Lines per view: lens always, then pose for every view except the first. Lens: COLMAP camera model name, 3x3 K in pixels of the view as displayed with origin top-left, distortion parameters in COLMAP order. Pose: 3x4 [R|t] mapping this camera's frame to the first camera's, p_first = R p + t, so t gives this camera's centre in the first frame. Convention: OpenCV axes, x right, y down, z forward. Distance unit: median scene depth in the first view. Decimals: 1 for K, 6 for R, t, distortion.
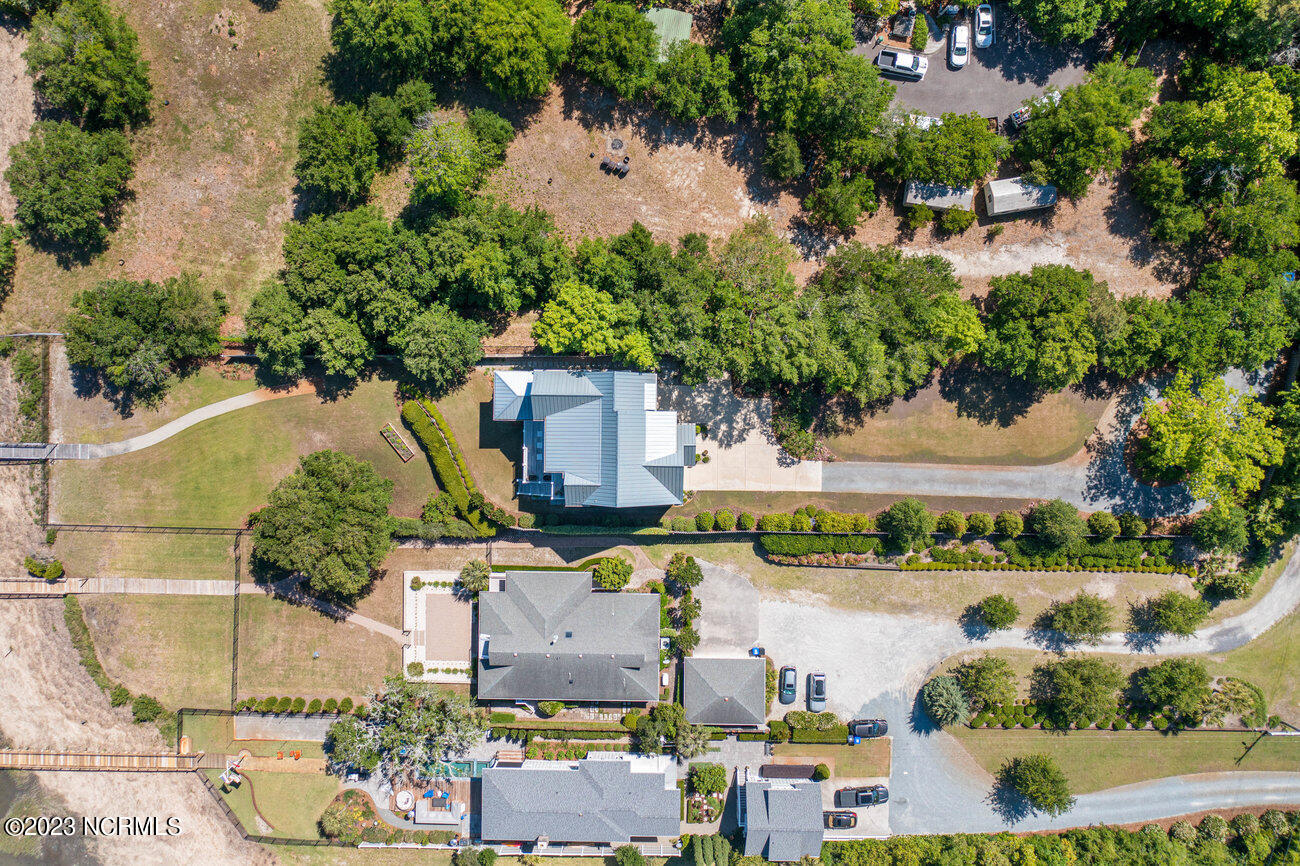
lens RADIAL K [[1029.5, 0, 650.0], [0, 1029.5, 433.0], [0, 0, 1]] dist [0.014242, 0.005677]
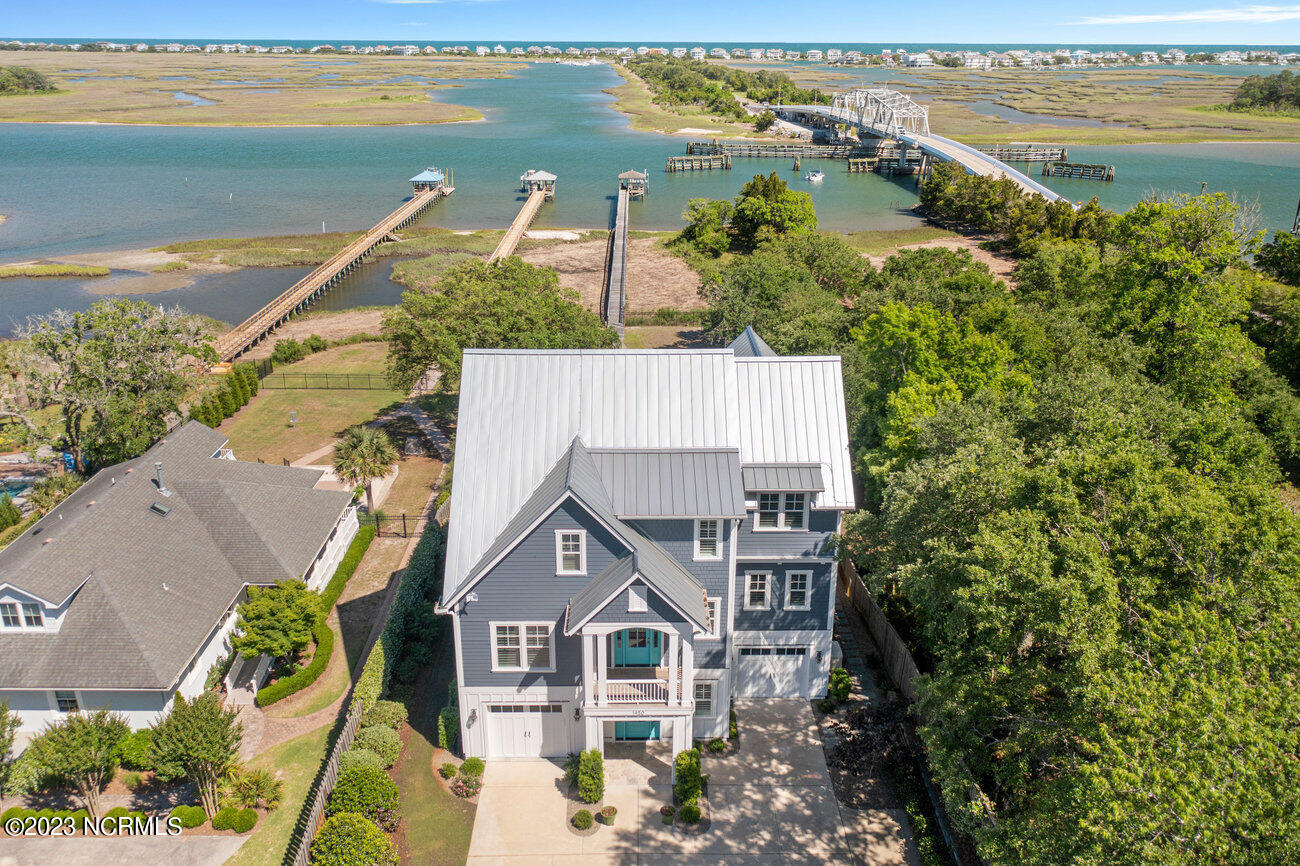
lens RADIAL K [[1029.5, 0, 650.0], [0, 1029.5, 433.0], [0, 0, 1]] dist [0.014242, 0.005677]
pose [[0.027058, 0.378283, -0.925295, 0.287042], [-0.999602, 0.002896, -0.028047, 0.014658], [-0.007930, 0.925686, 0.378211, 0.792088]]
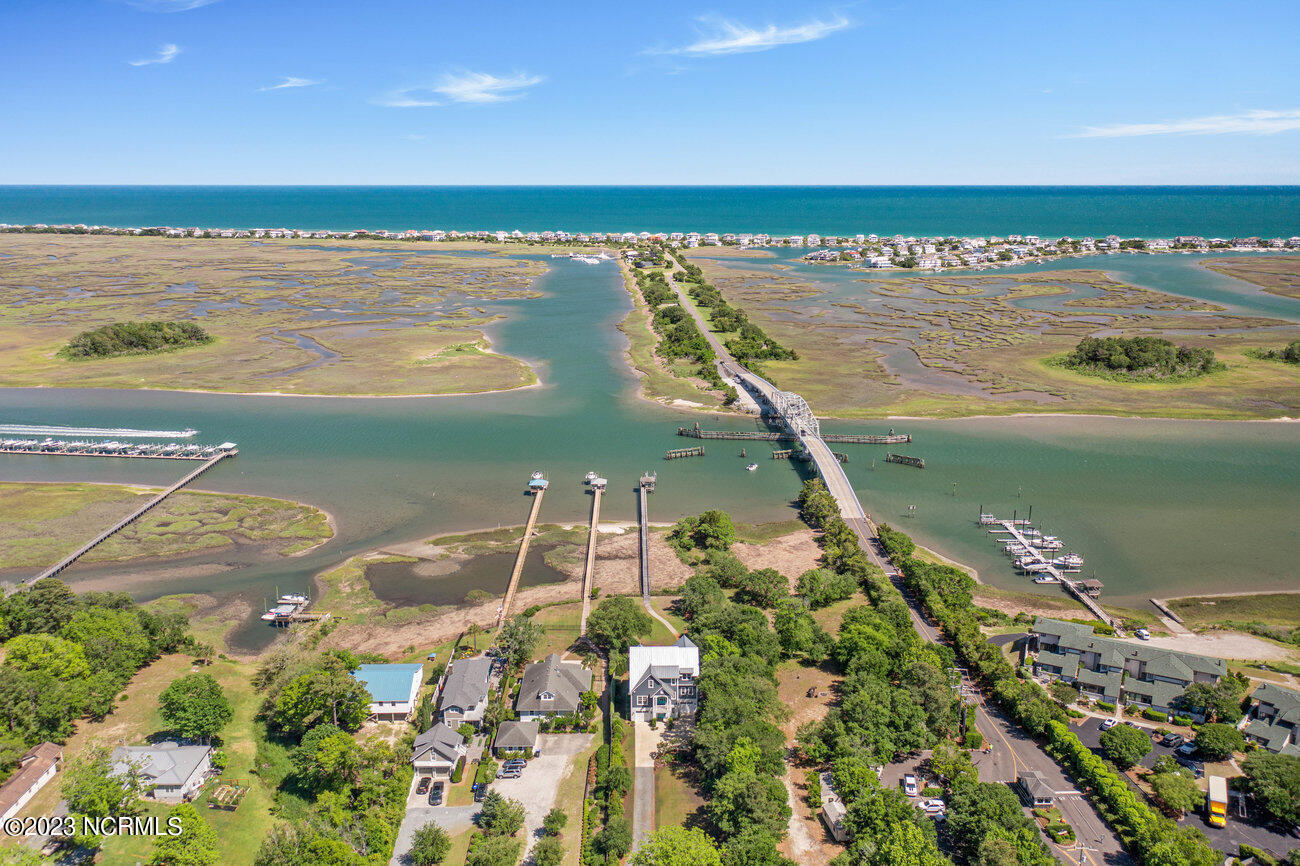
lens RADIAL K [[1029.5, 0, 650.0], [0, 1029.5, 433.0], [0, 0, 1]] dist [0.014242, 0.005677]
pose [[0.027706, 0.253816, -0.966856, 1.592161], [-0.999612, 0.004099, -0.027568, 0.075646], [-0.003034, 0.967244, 0.253831, 0.088186]]
